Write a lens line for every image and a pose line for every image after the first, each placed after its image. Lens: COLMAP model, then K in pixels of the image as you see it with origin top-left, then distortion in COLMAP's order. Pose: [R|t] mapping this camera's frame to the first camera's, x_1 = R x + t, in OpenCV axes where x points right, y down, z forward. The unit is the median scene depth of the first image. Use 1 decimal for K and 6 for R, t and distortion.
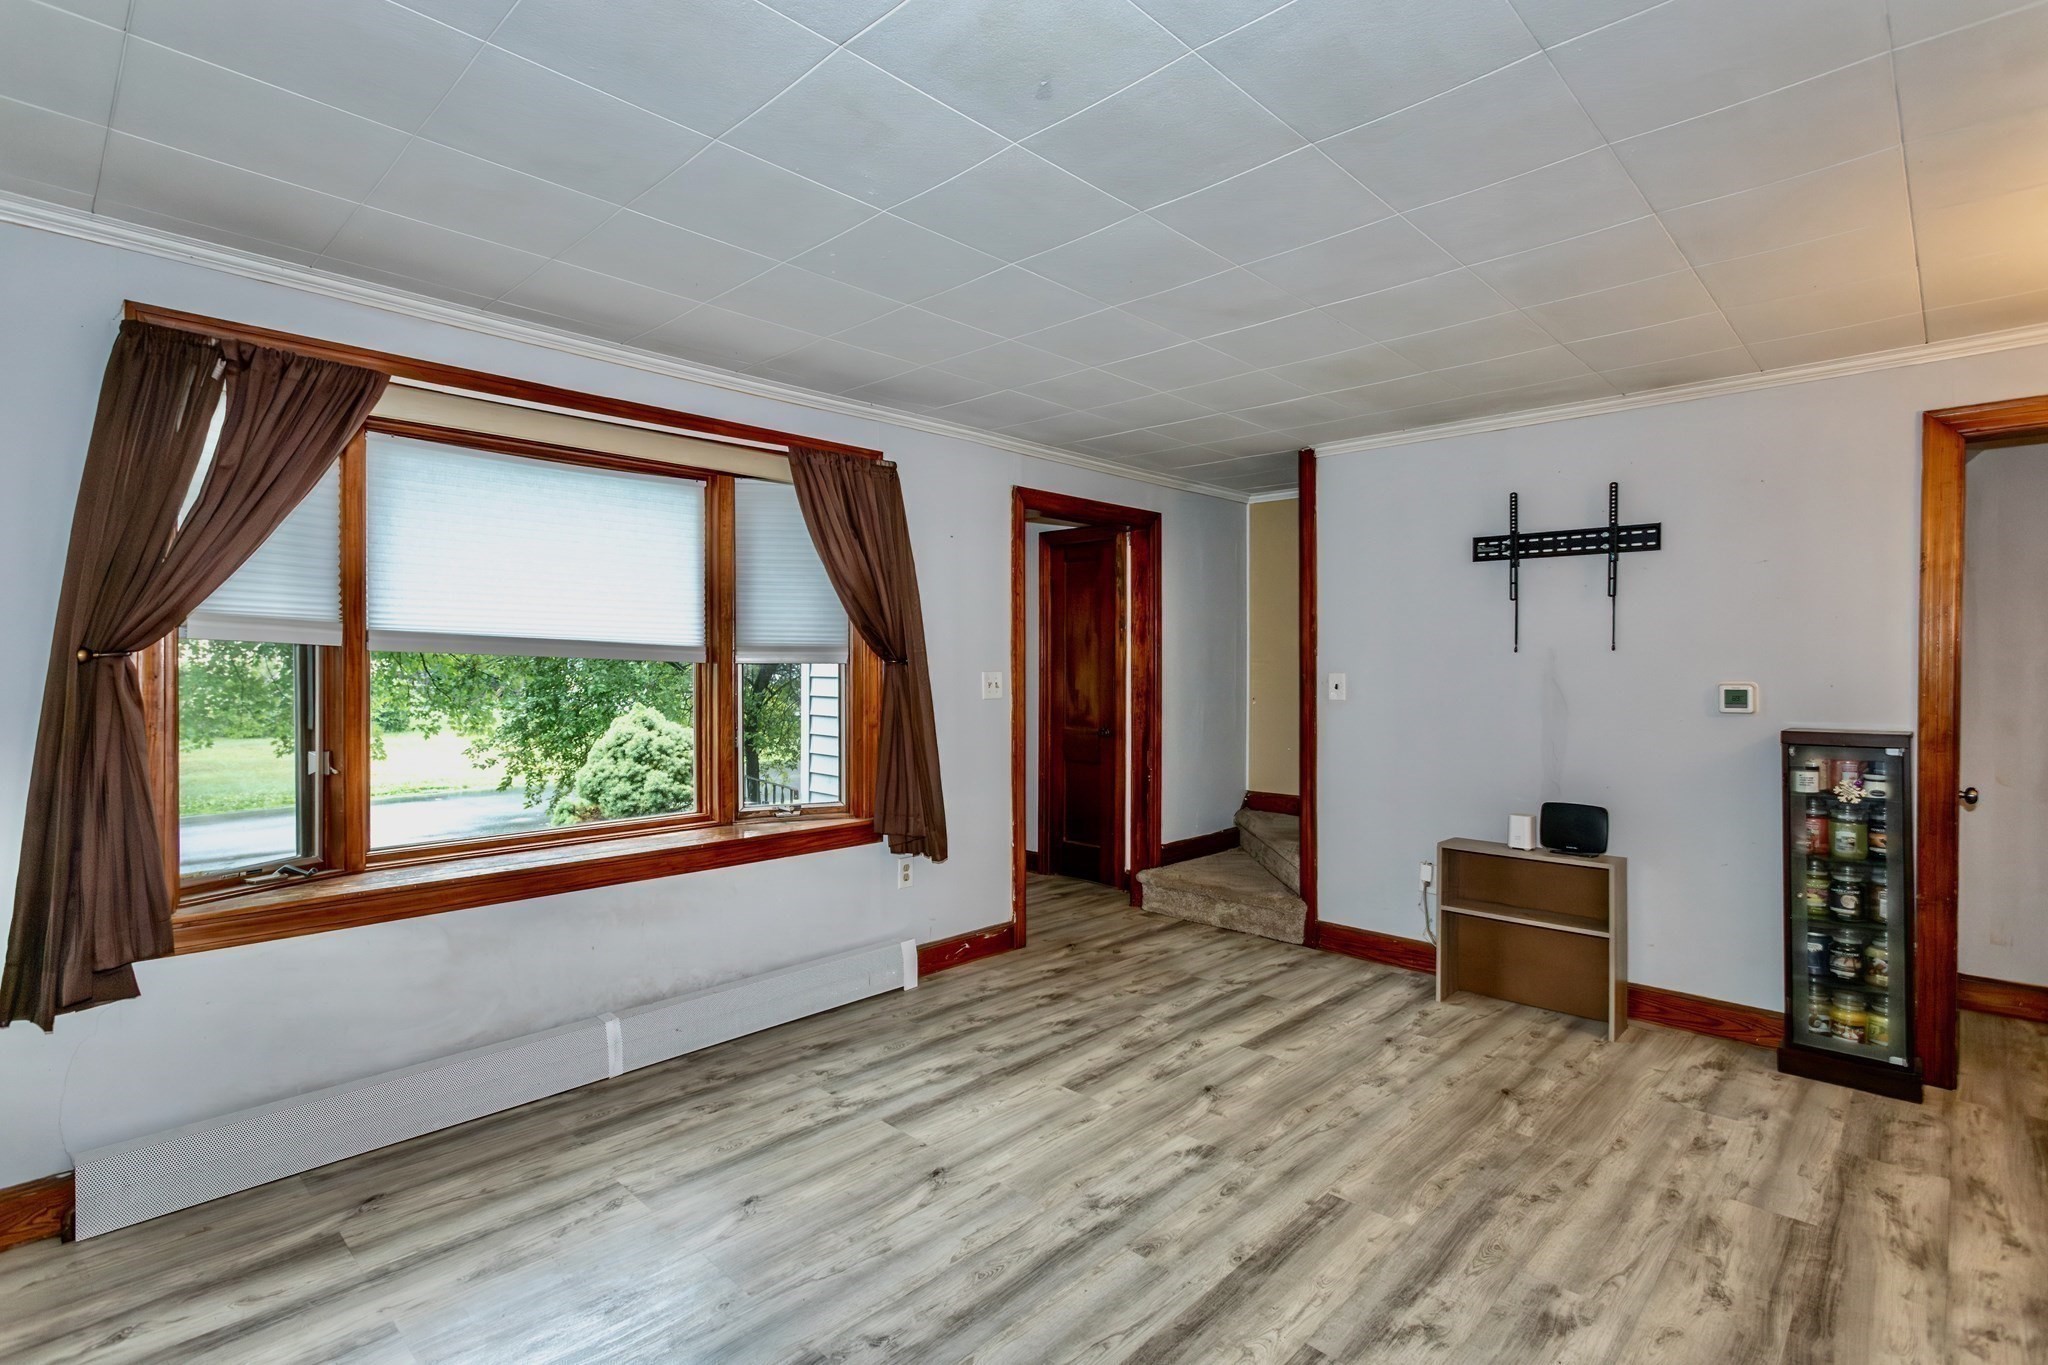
lens RADIAL K [[990.9, 0, 1016.4], [0, 990.9, 677.4], [0, 0, 1]] dist [0.000422, 0.000814]
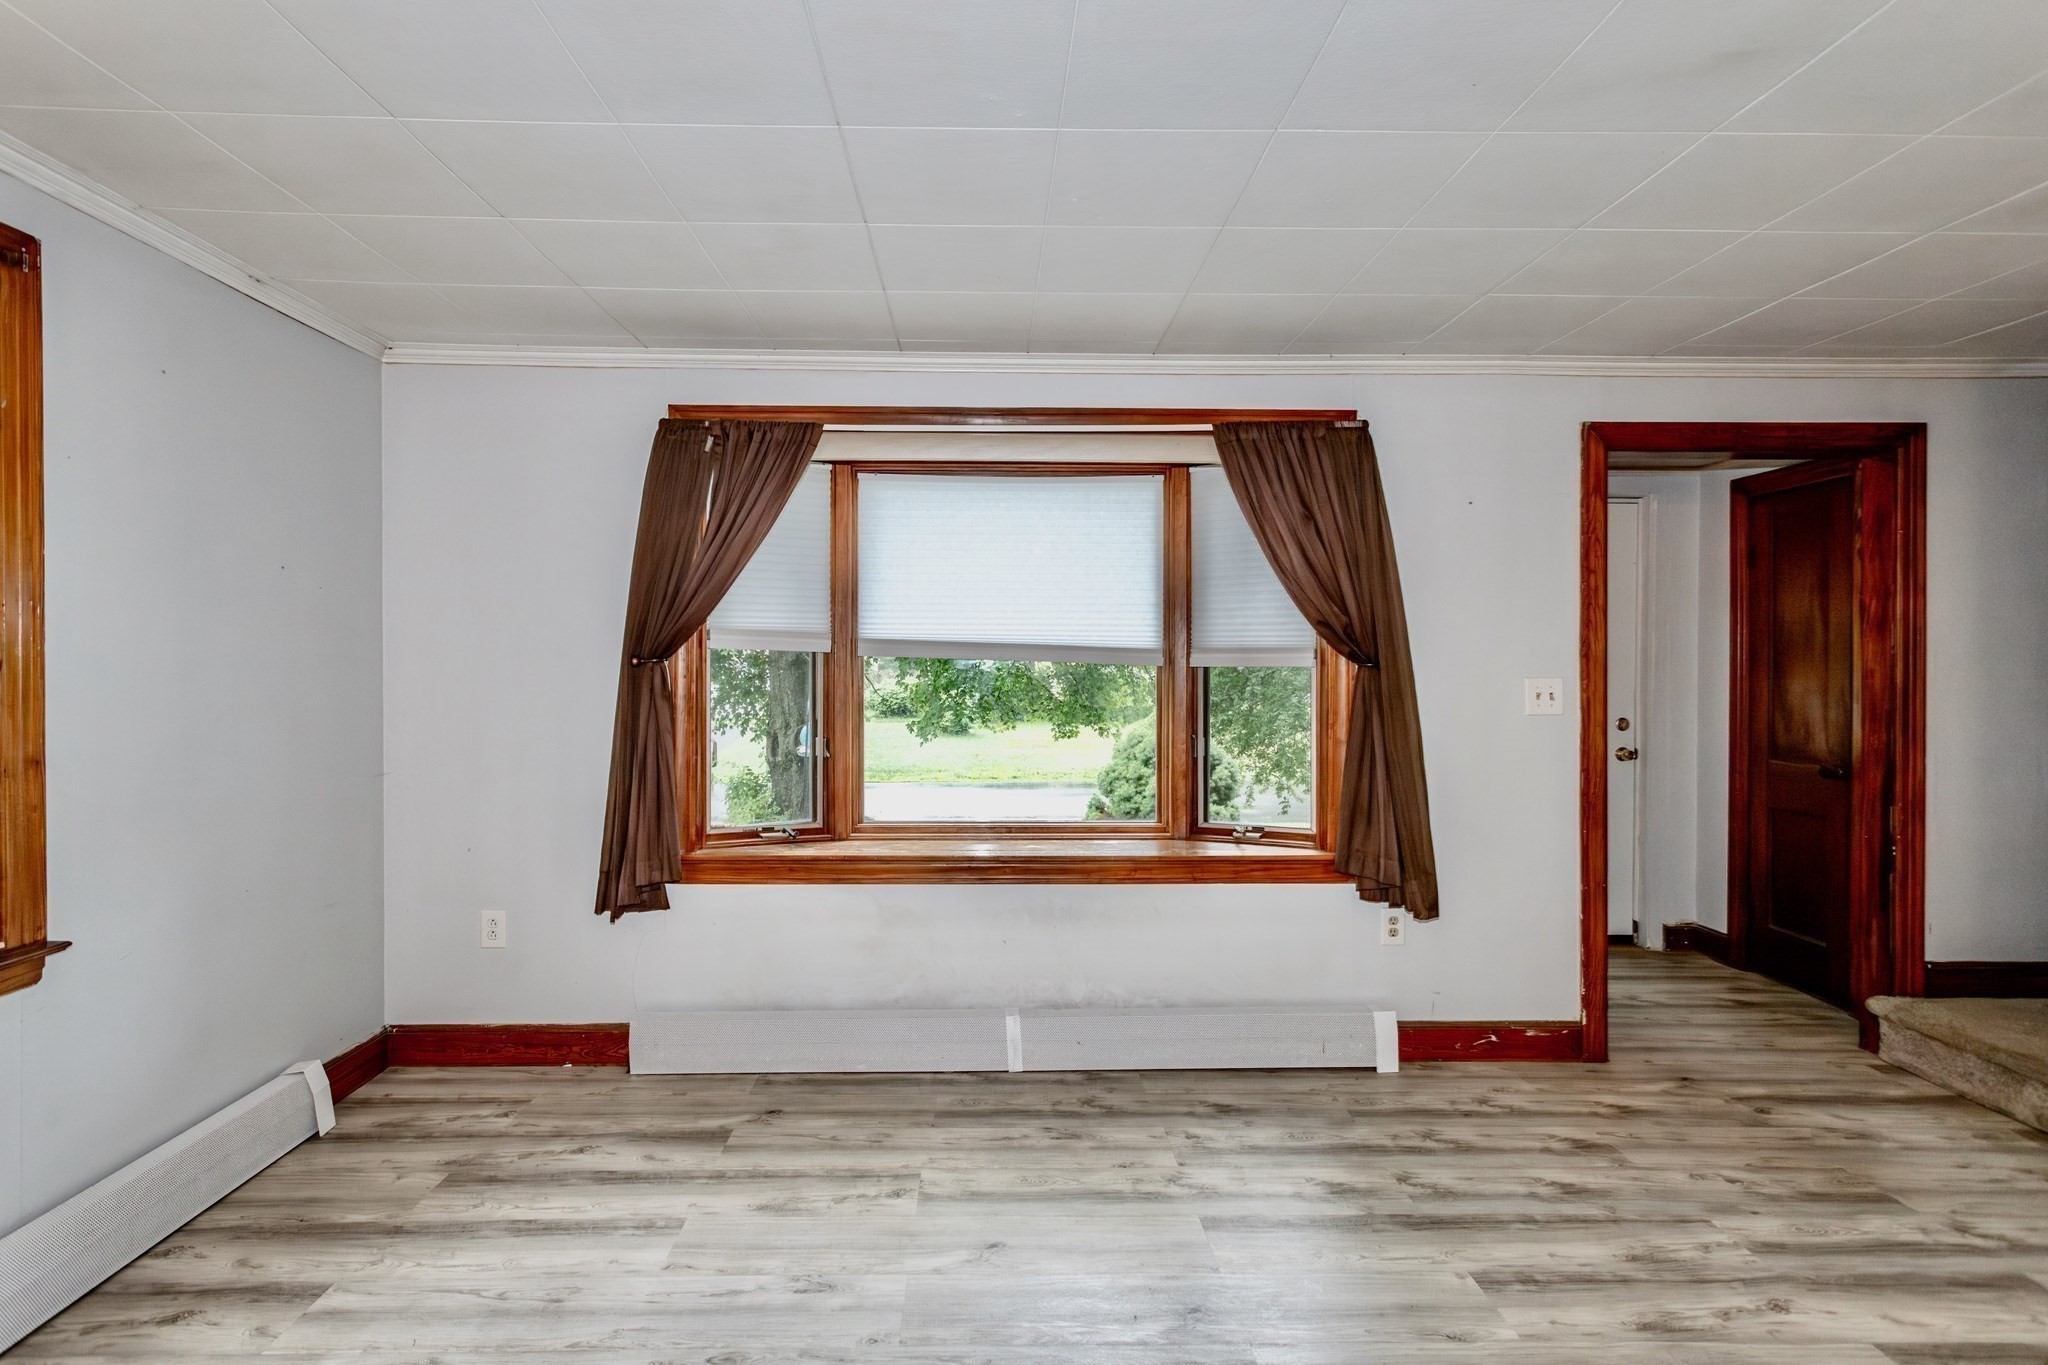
lens RADIAL K [[986.2, 0, 991.3], [0, 986.2, 671.5], [0, 0, 1]] dist [0.002836, 0.000821]
pose [[0.702803, 0.005323, -0.711365, 0.273533], [-0.009957, 0.999948, -0.002354, -0.006091], [0.711315, 0.008738, 0.702819, 0.242581]]
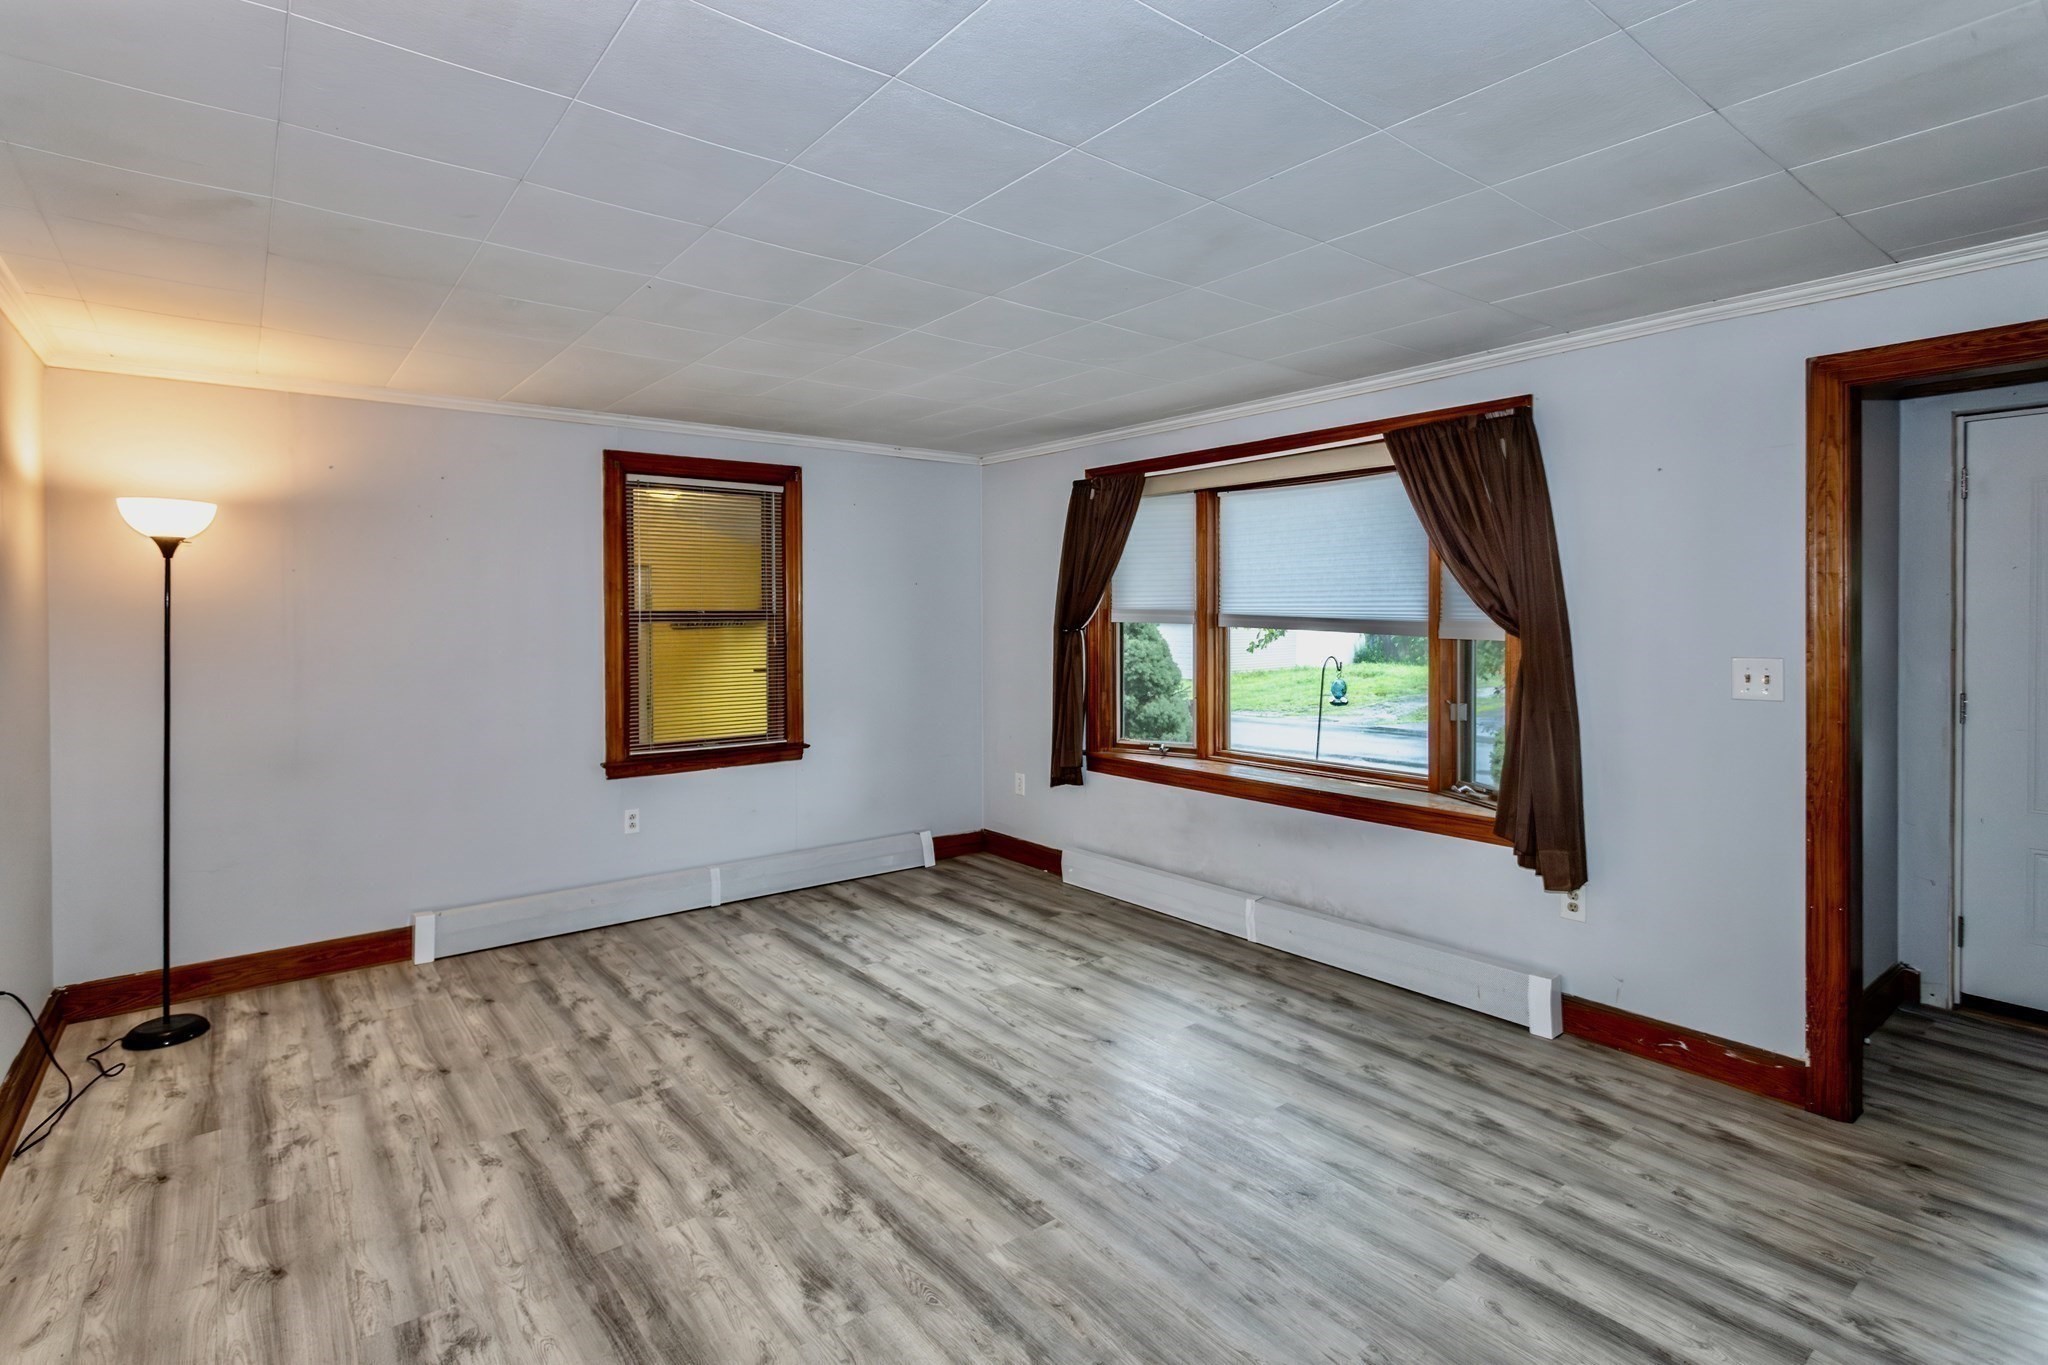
lens RADIAL K [[1003.4, 0, 994.1], [0, 1003.4, 617.0], [0, 0, 1]] dist [-0.001252, 0.000393]
pose [[-0.158447, 0.003508, -0.987361, 0.920140], [-0.007878, 0.999957, 0.004817, -0.041528], [0.987336, 0.008542, -0.158412, 0.791922]]
